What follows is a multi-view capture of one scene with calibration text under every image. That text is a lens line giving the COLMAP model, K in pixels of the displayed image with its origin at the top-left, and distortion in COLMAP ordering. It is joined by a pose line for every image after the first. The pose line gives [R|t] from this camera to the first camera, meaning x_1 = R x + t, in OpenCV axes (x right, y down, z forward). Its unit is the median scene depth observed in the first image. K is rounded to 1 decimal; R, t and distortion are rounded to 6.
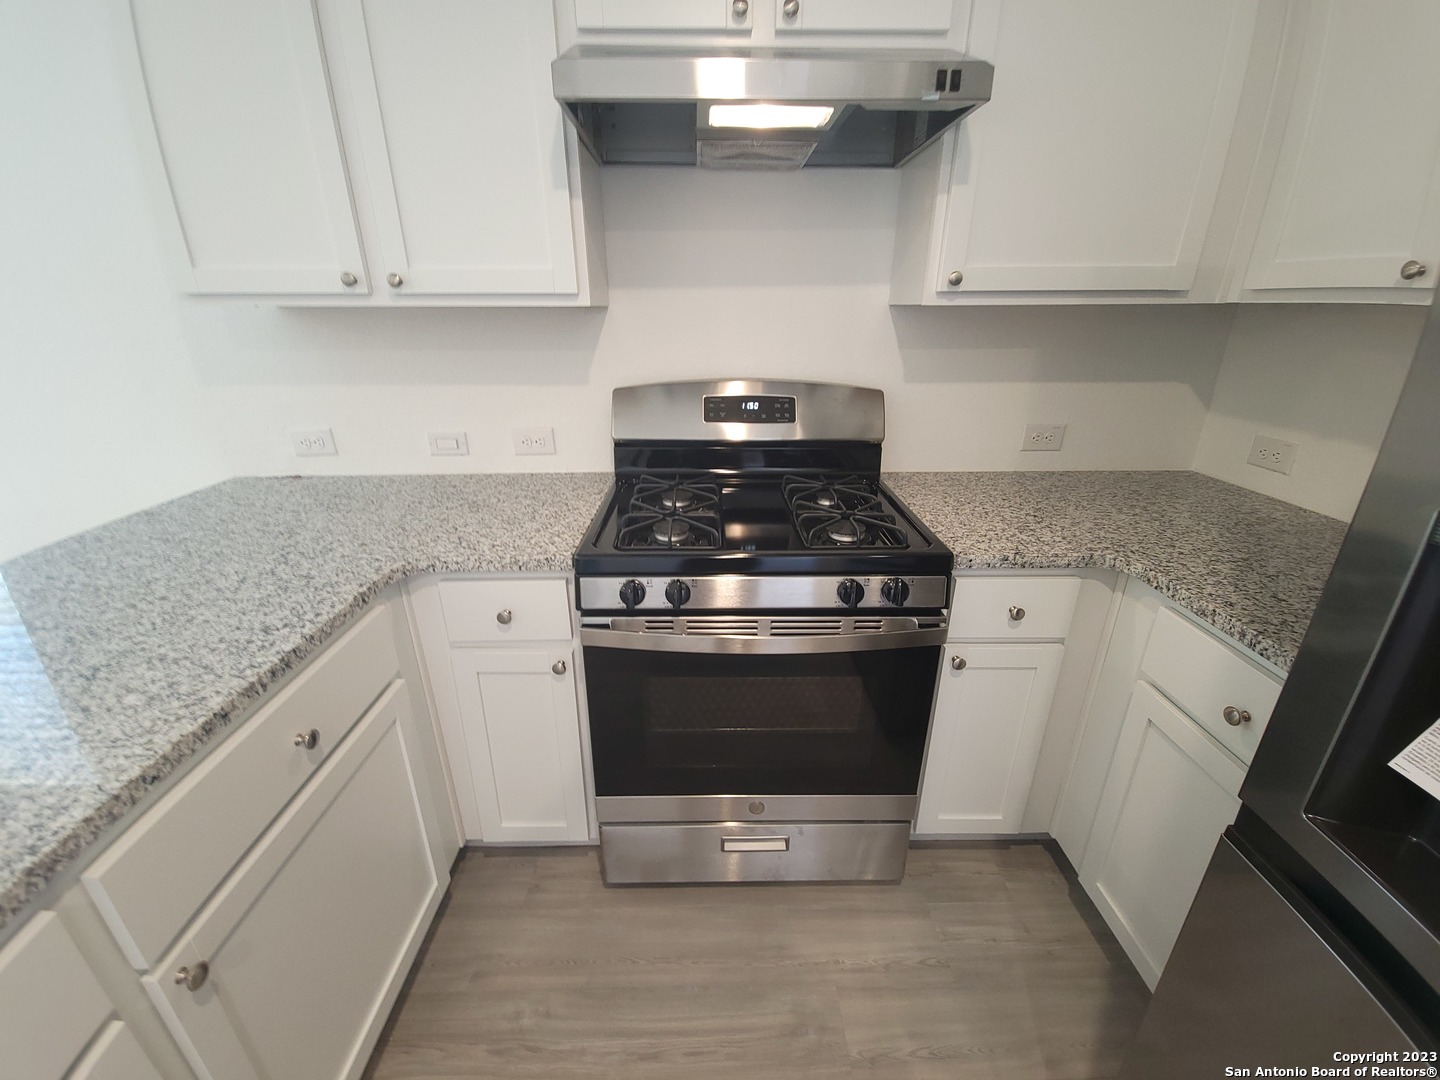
lens RADIAL K [[583.2, 0, 719.5], [0, 583.2, 532.3], [0, 0, 1]] dist [0.006841, -0.000079]
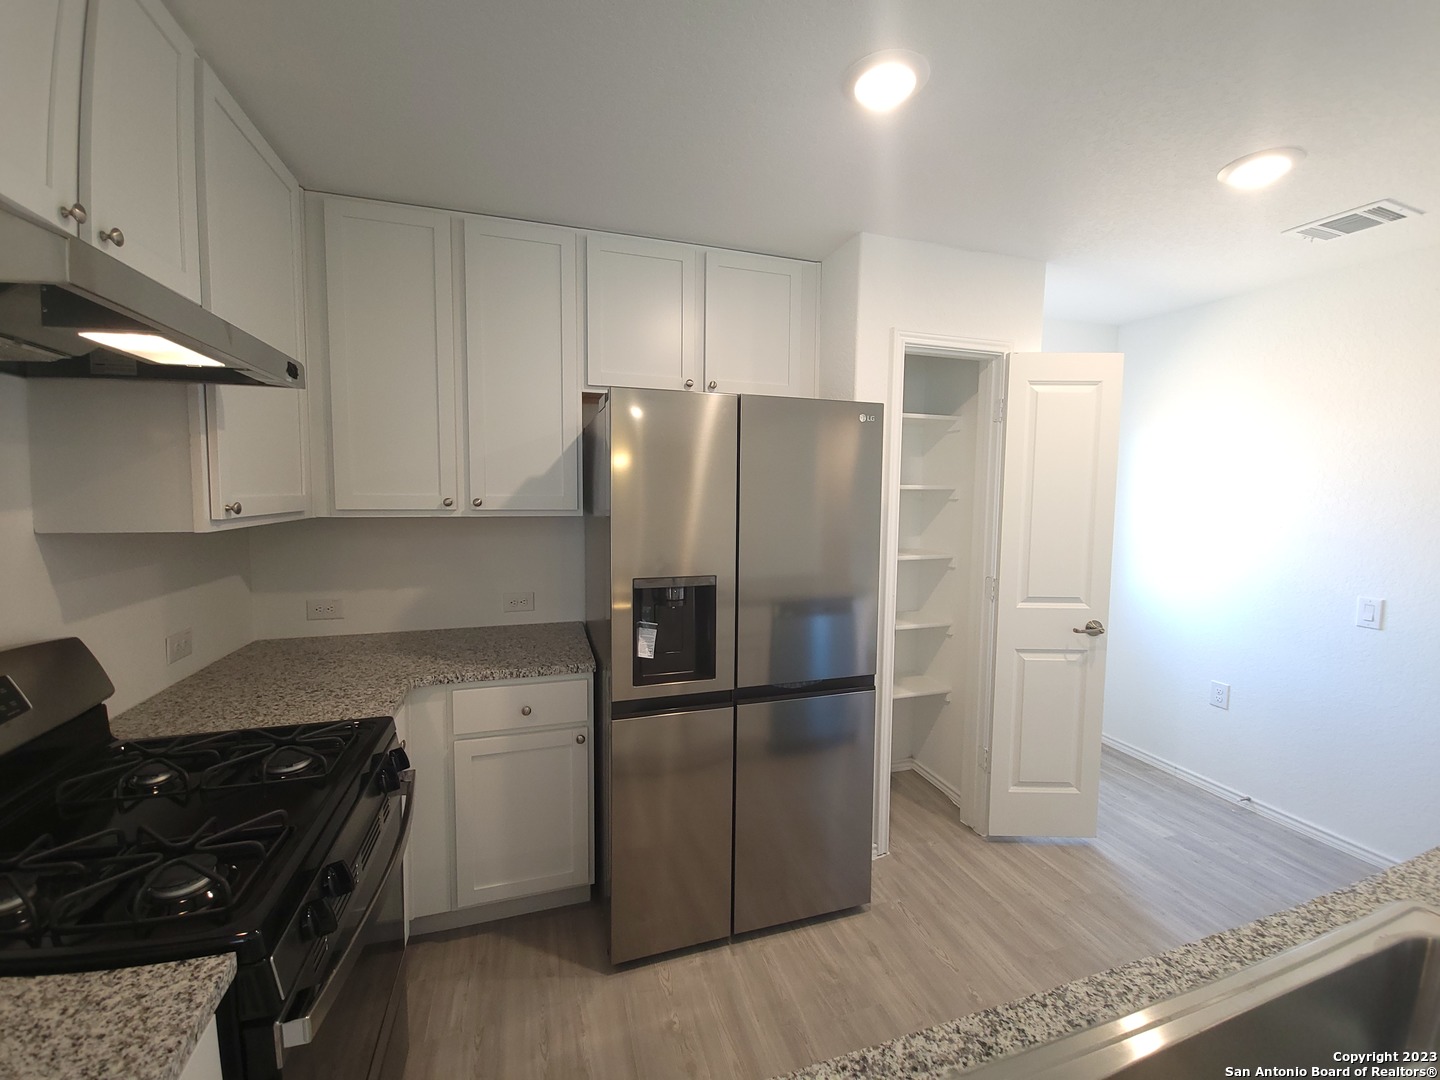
lens RADIAL K [[583.2, 0, 719.5], [0, 583.2, 532.3], [0, 0, 1]] dist [0.006841, -0.000079]
pose [[-0.284244, -0.069829, 0.956206, -0.830285], [0.336115, 0.926789, 0.167595, -0.258150], [-0.897904, 0.369033, -0.239963, 0.447663]]
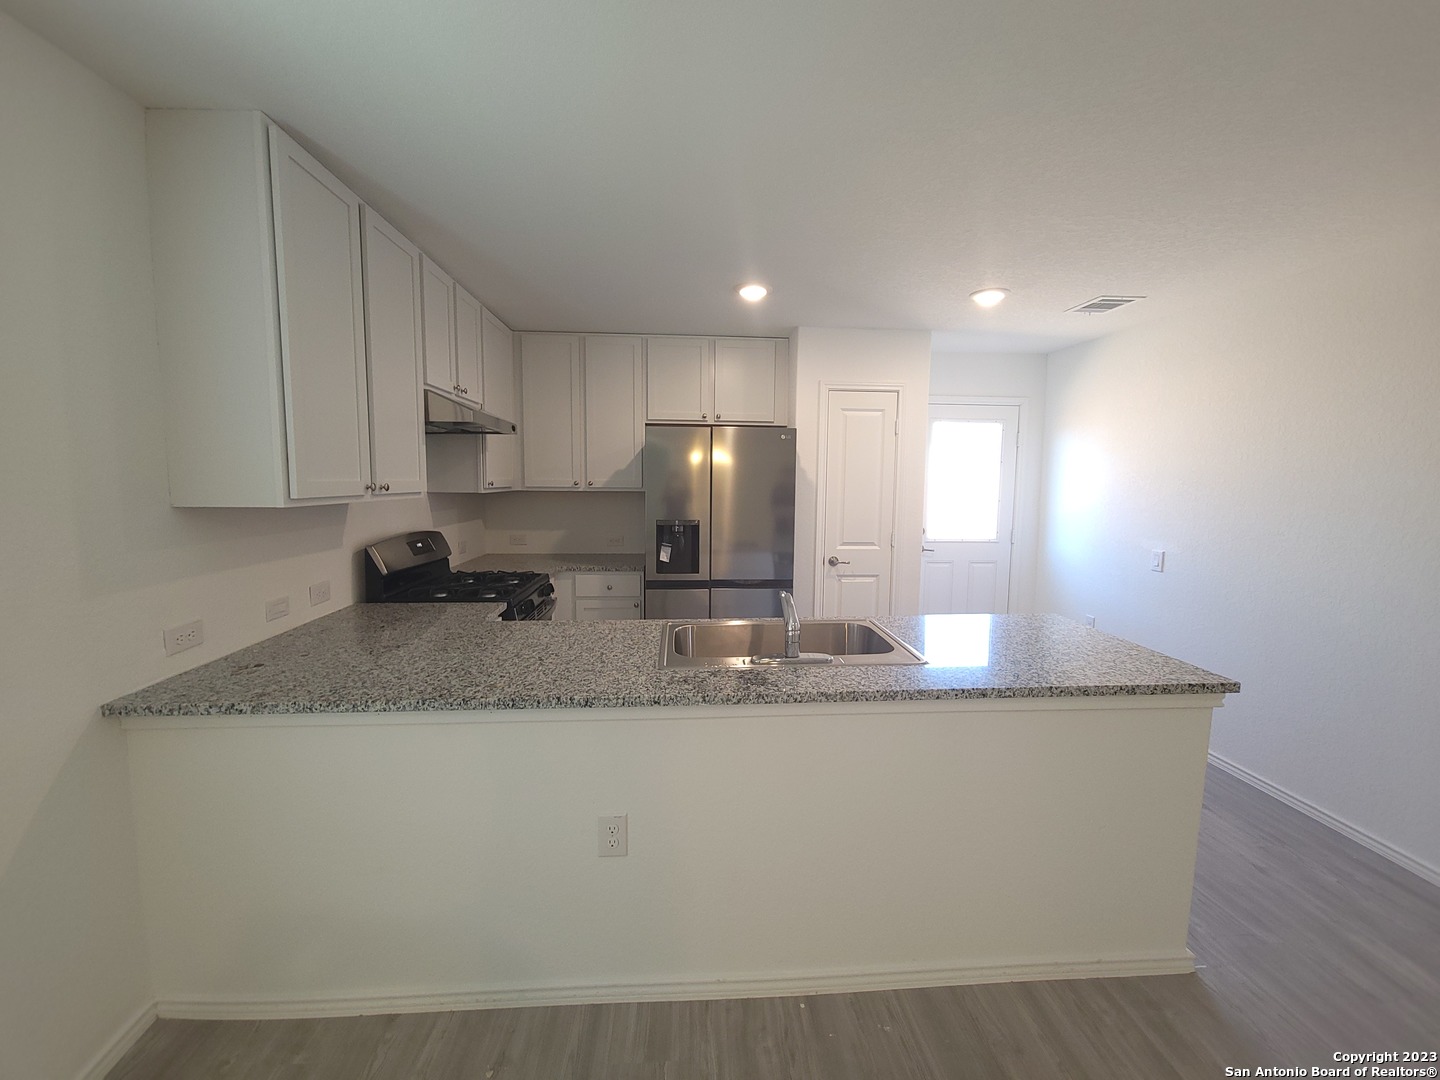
lens RADIAL K [[583.2, 0, 719.5], [0, 583.2, 532.3], [0, 0, 1]] dist [0.006841, -0.000079]
pose [[-0.050090, -0.090353, 0.994649, -2.165761], [0.350999, 0.930779, 0.102227, -0.129225], [-0.935035, 0.354241, -0.014909, 0.142064]]
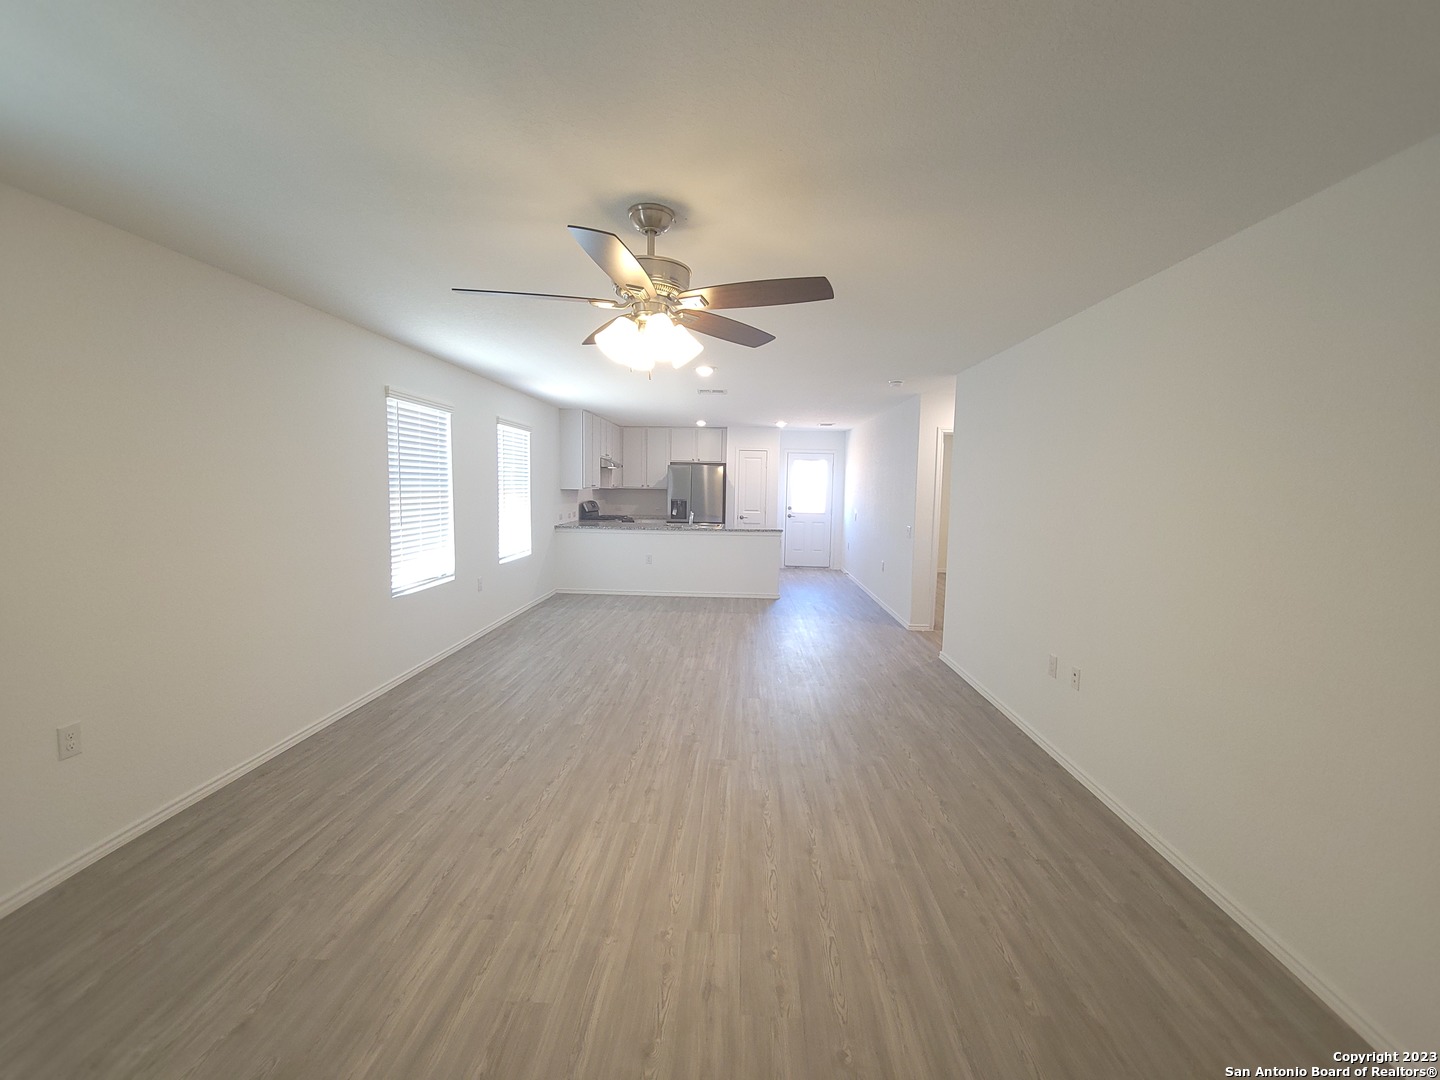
lens RADIAL K [[583.2, 0, 719.5], [0, 583.2, 532.3], [0, 0, 1]] dist [0.006841, -0.000079]
pose [[0.059664, -0.079865, 0.995019, -6.661576], [0.342967, 0.937753, 0.054703, 0.179882], [-0.937451, 0.337995, 0.083341, -0.667242]]
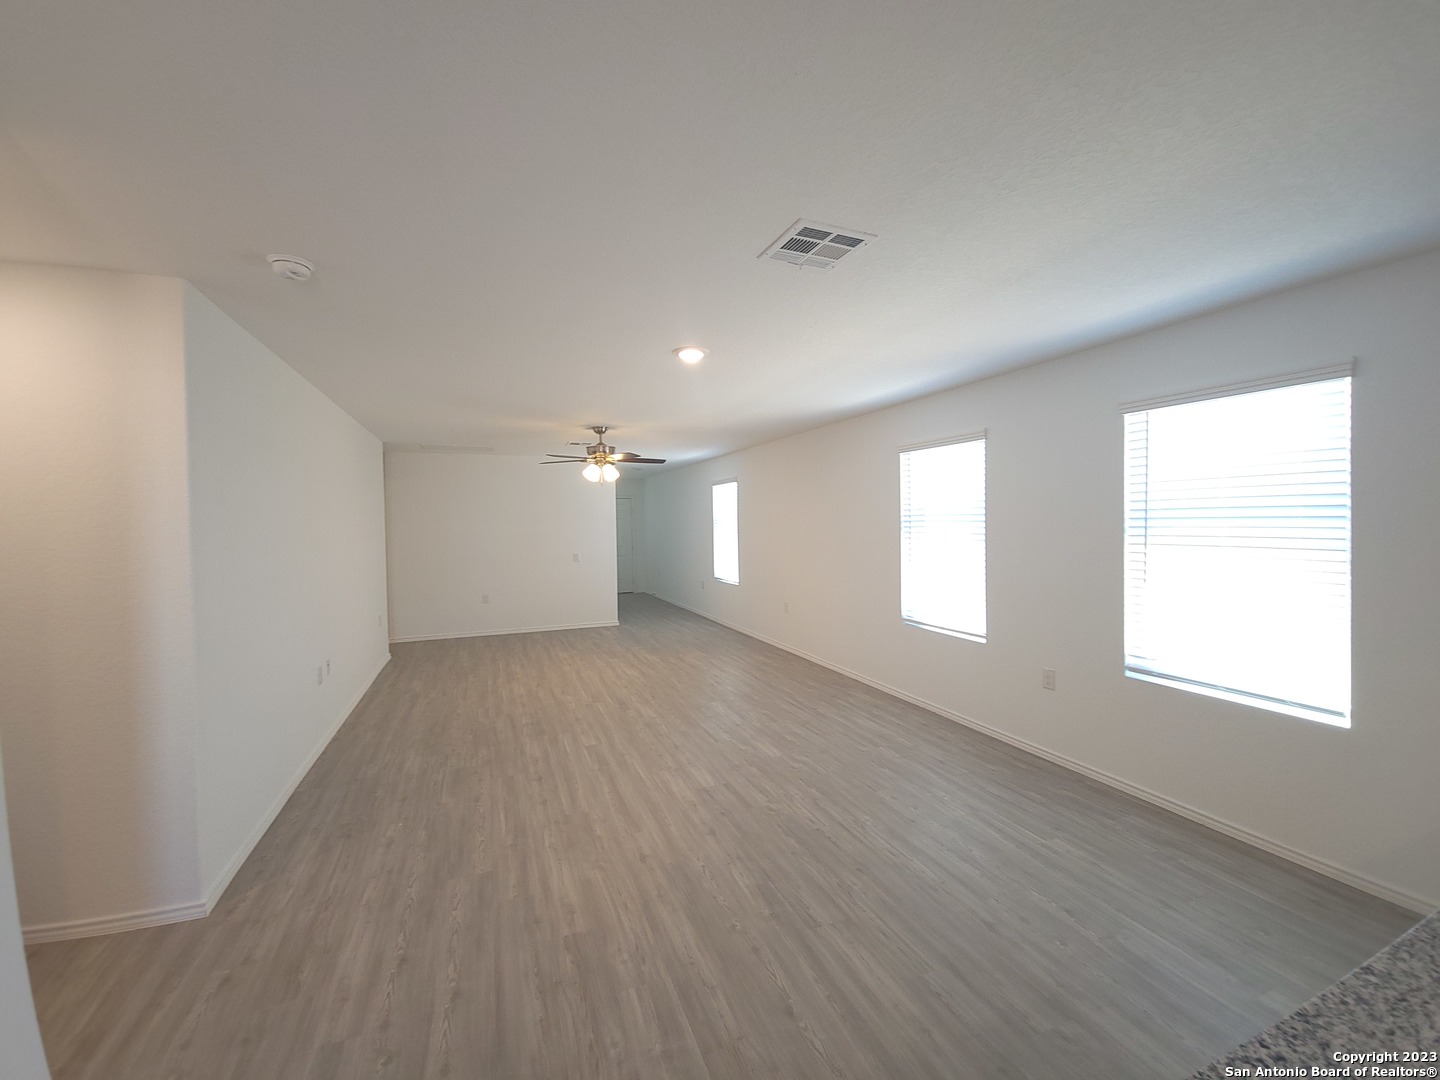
lens RADIAL K [[583.2, 0, 719.5], [0, 583.2, 532.3], [0, 0, 1]] dist [0.006841, -0.000079]
pose [[0.355049, 0.014920, -0.934729, -0.754664], [-0.327358, 0.938550, -0.109364, 0.324865], [0.875658, 0.344820, 0.338116, -1.080156]]
